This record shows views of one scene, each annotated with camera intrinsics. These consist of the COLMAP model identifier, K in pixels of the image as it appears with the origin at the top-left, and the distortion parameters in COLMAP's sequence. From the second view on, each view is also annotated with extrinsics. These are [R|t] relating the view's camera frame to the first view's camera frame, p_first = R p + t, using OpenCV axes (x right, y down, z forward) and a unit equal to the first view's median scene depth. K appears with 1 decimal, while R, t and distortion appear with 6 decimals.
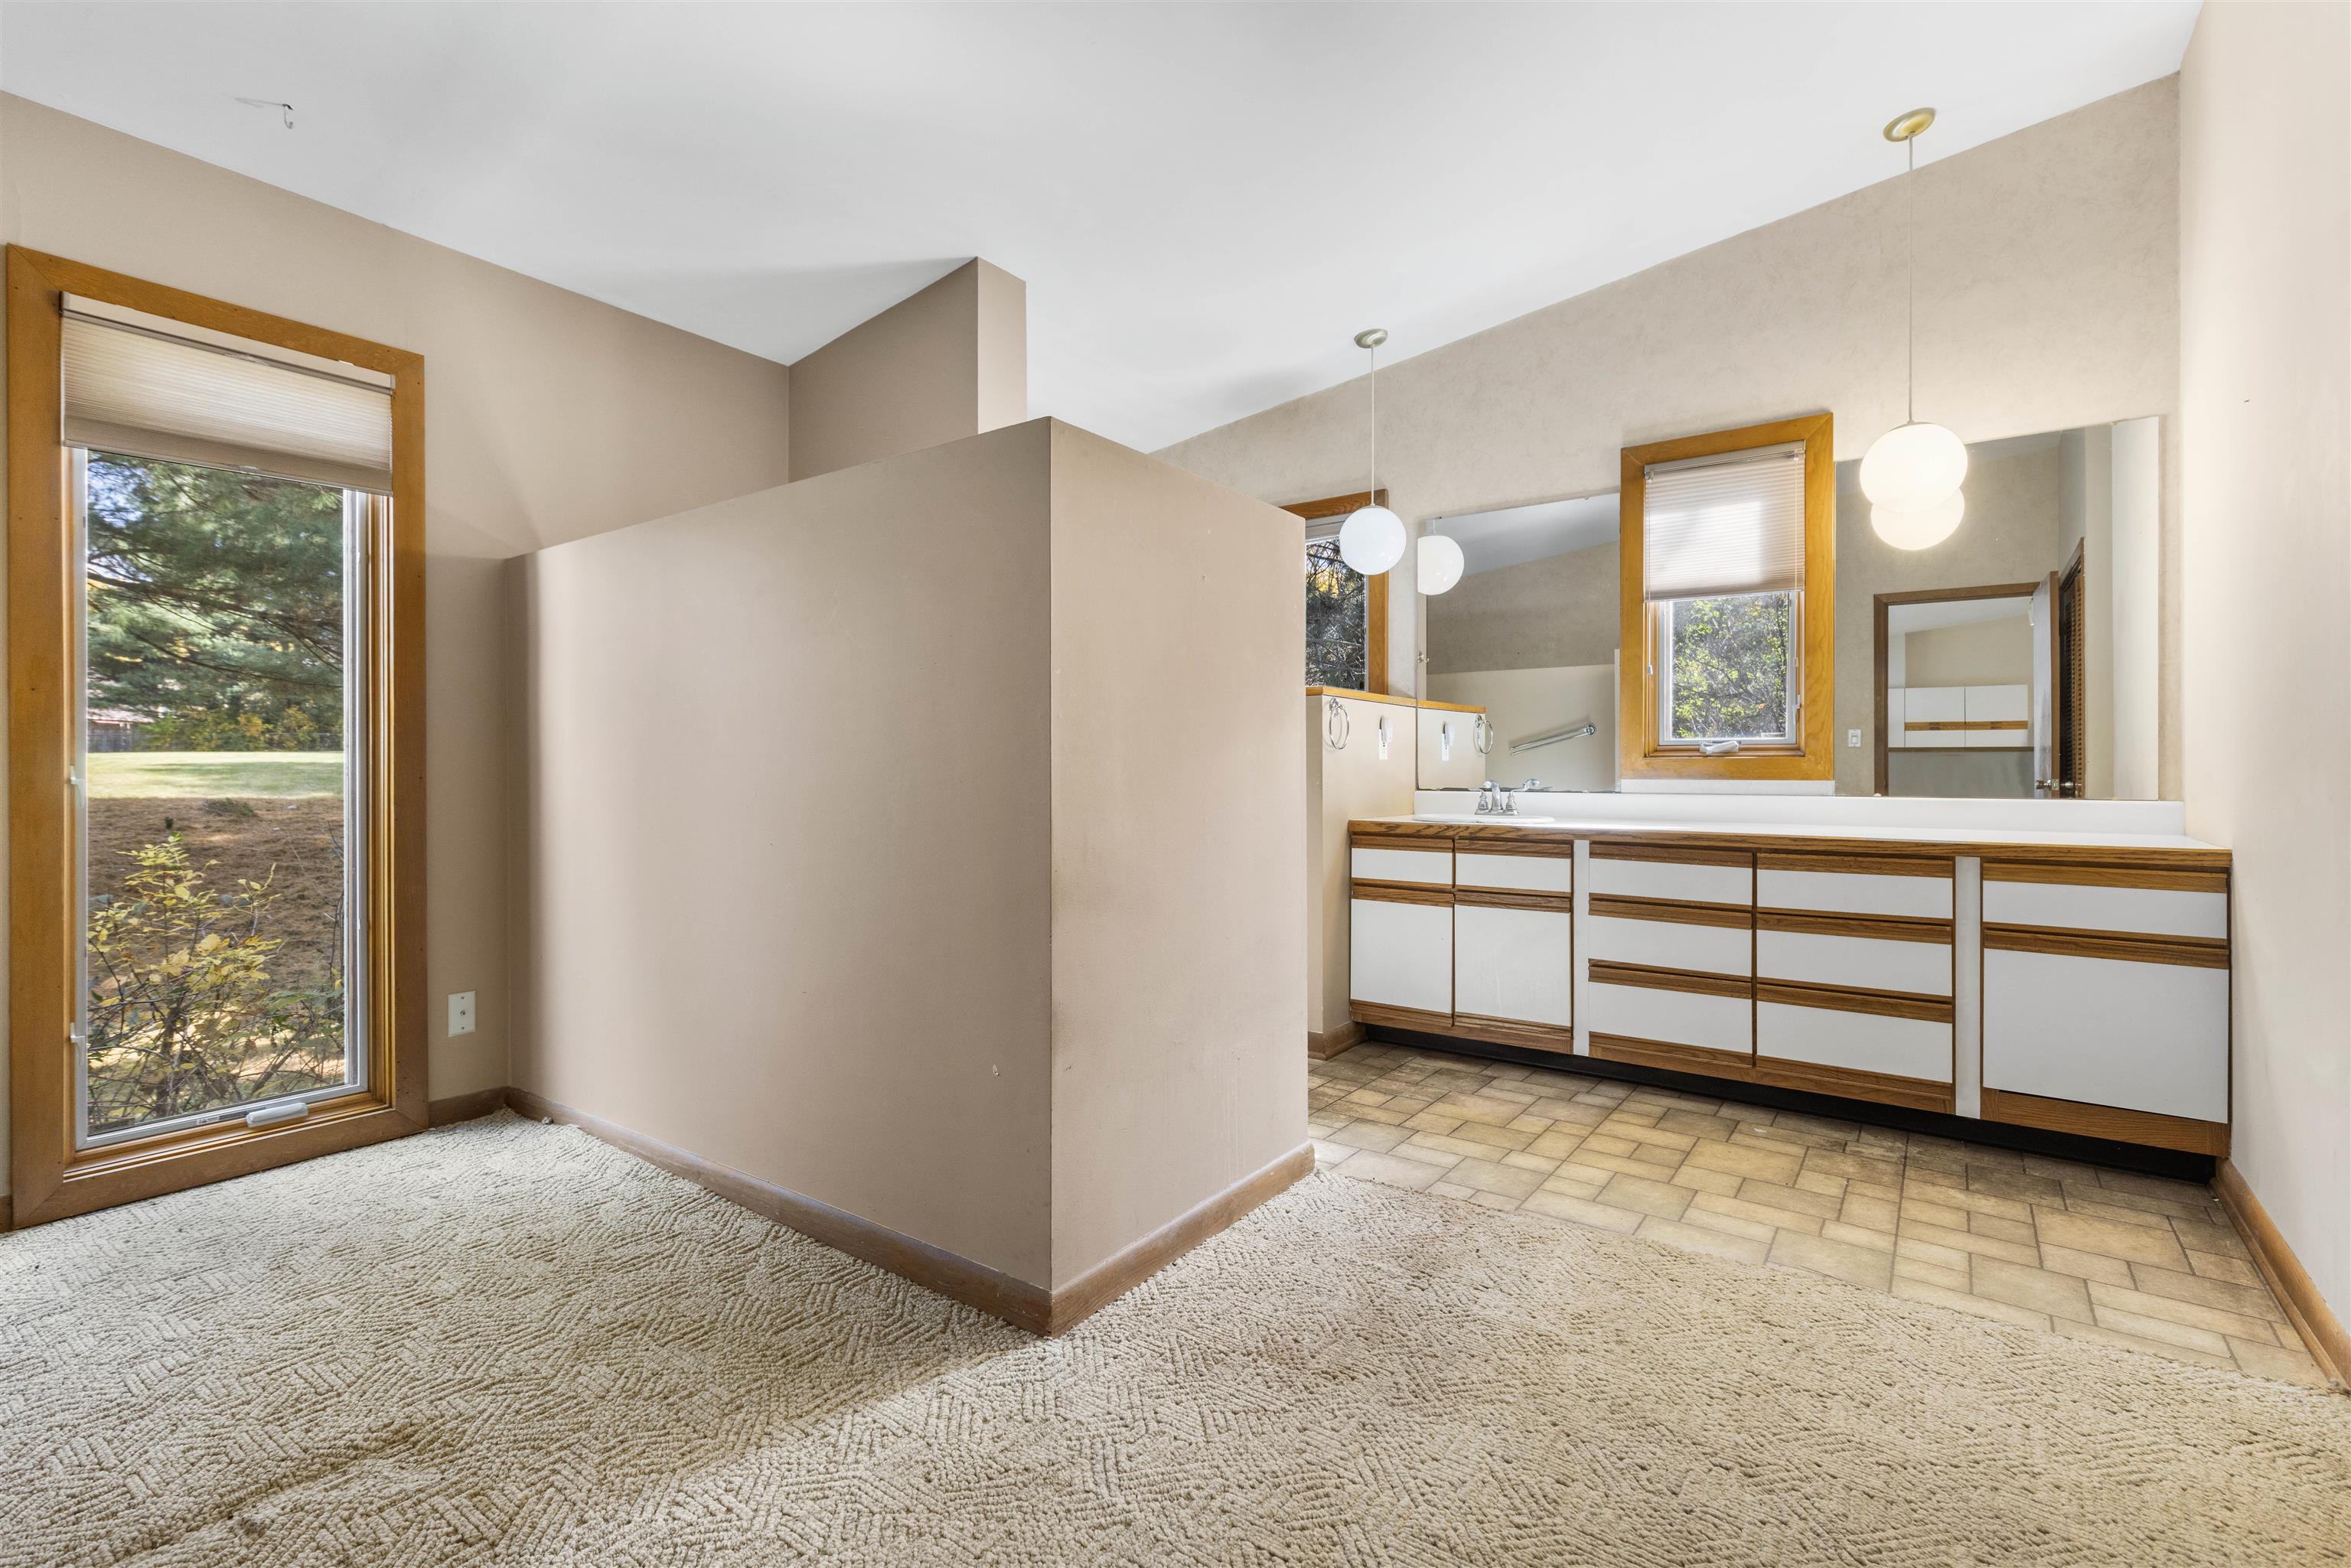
lens RADIAL K [[1073.4, 0, 1157.2], [0, 1073.4, 775.0], [0, 0, 1]] dist [-0.000003, 0.000975]
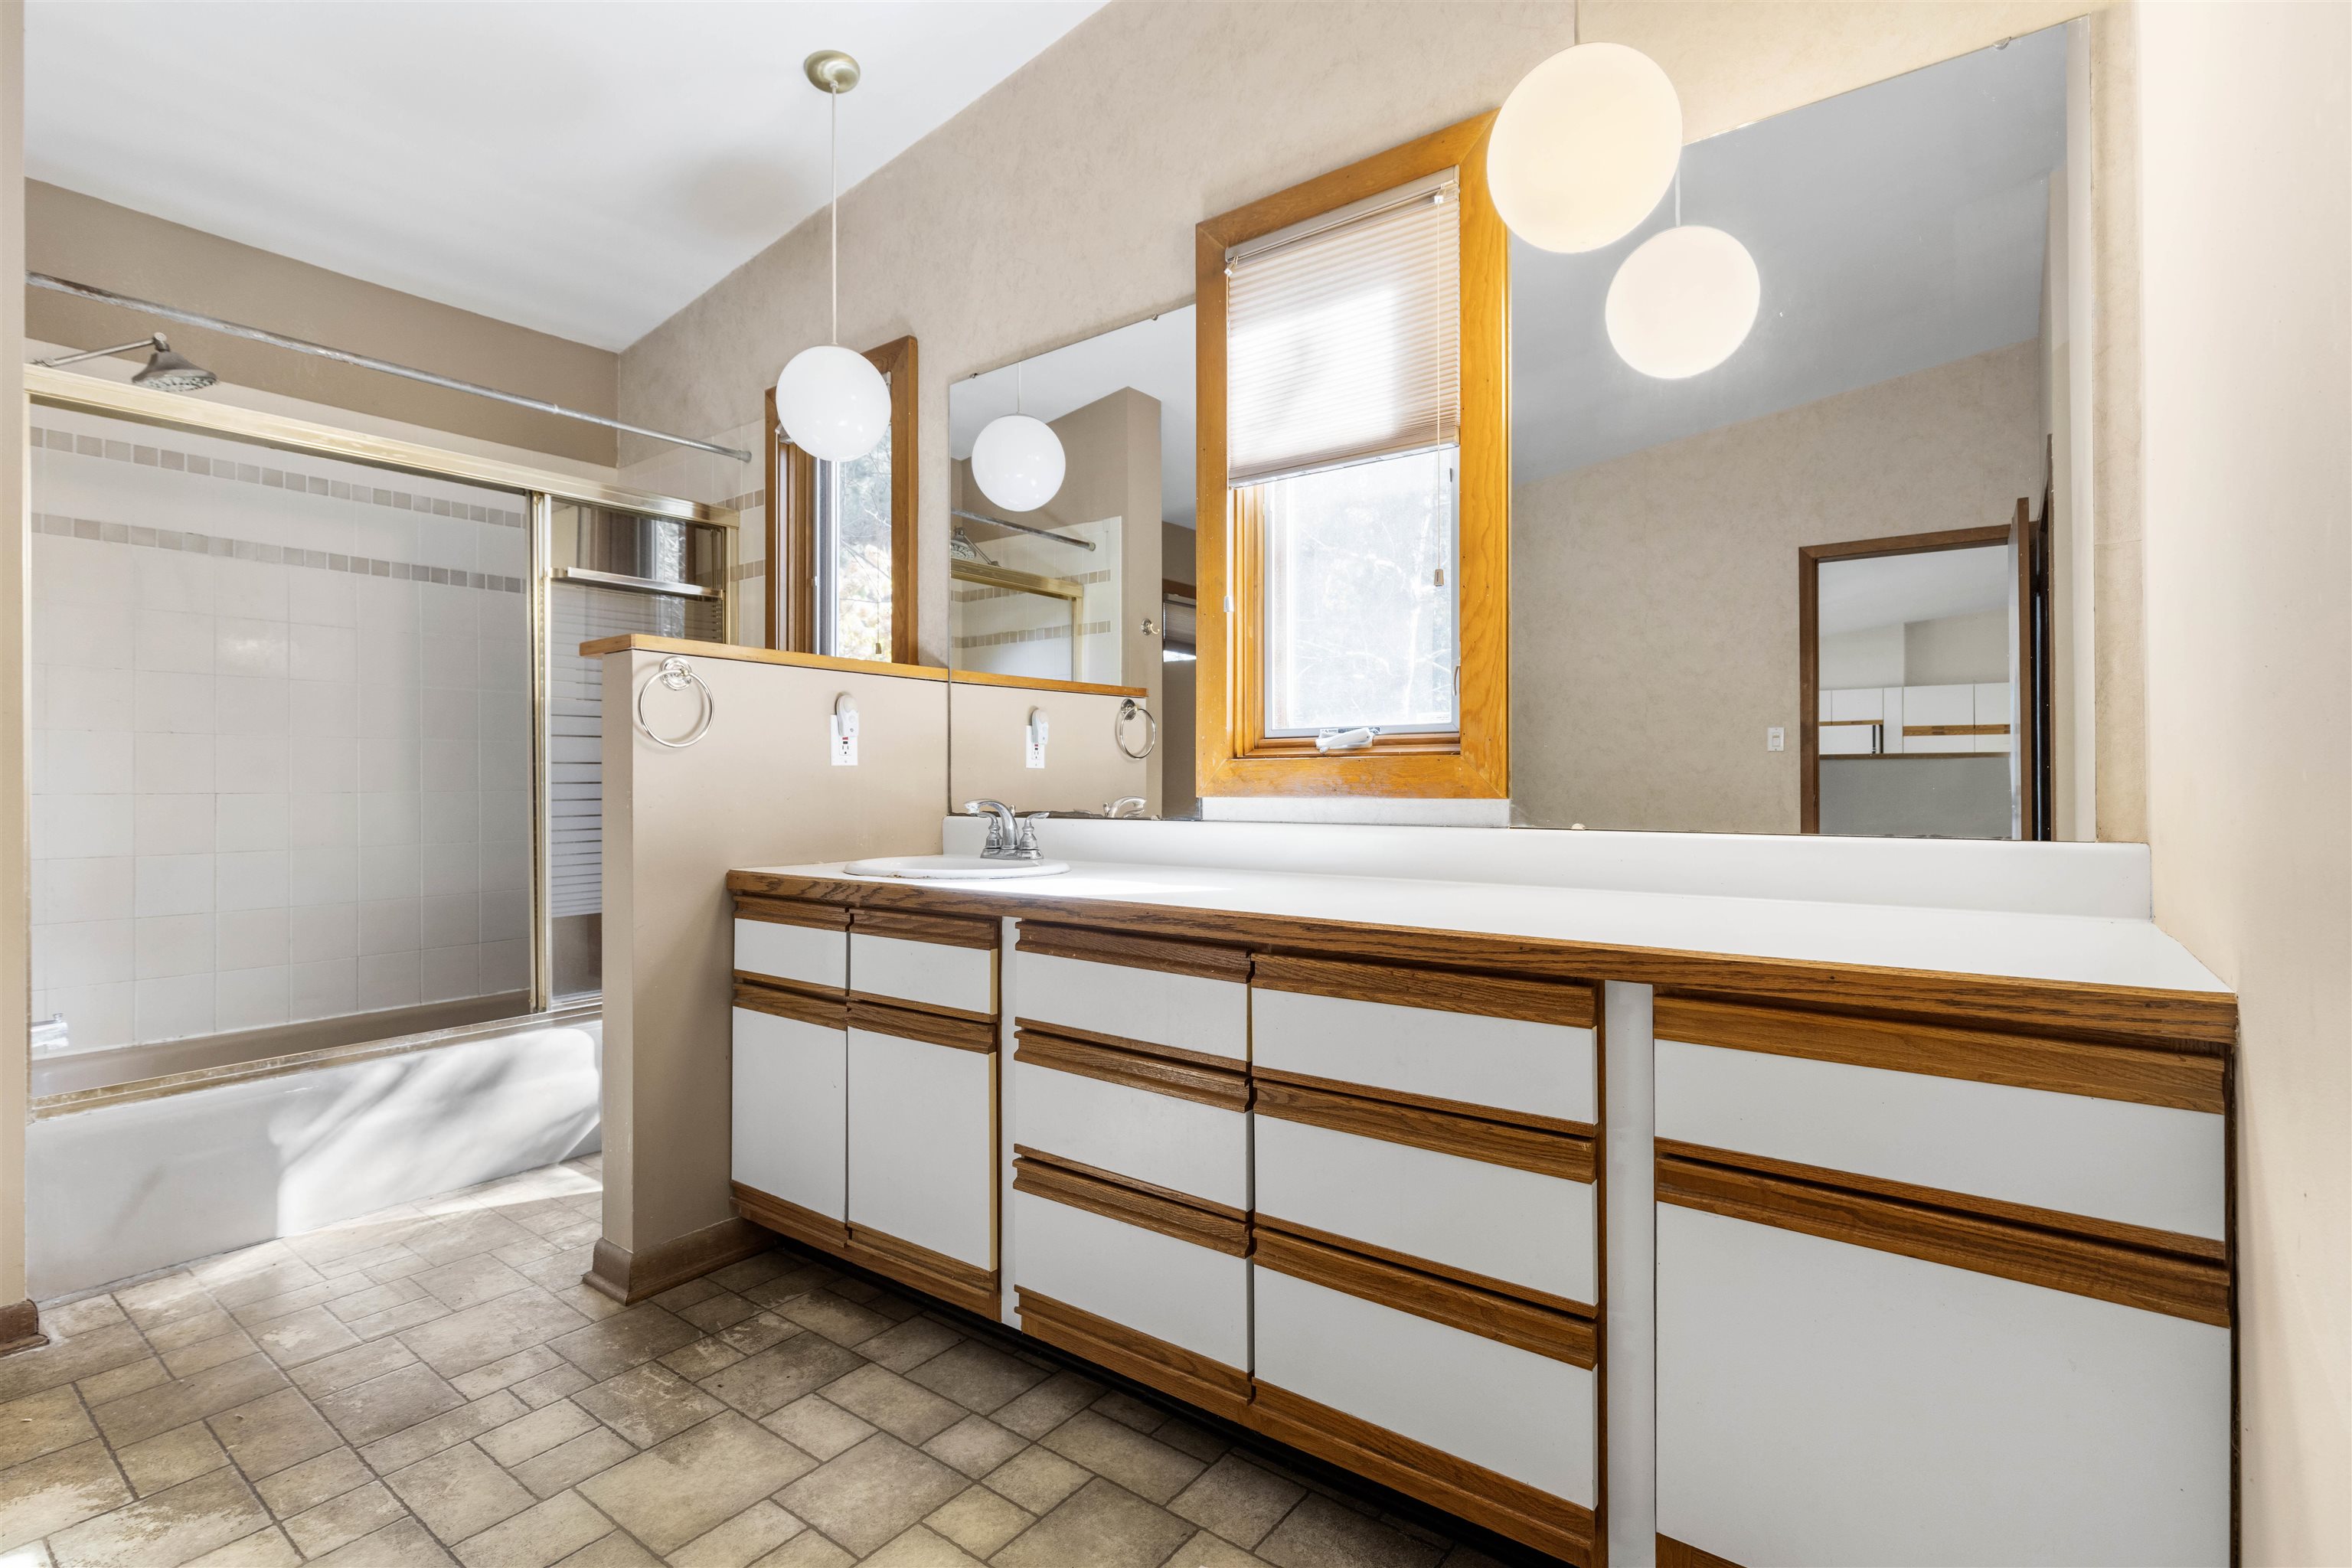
lens RADIAL K [[1073.9, 0, 1196.1], [0, 1073.9, 784.7], [0, 0, 1]] dist [-0.000003, 0.000975]
pose [[0.999946, -0.003242, -0.009907, 0.491371], [0.003192, 0.999982, -0.005120, 0.000000], [0.009924, 0.005089, 0.999938, 0.477432]]
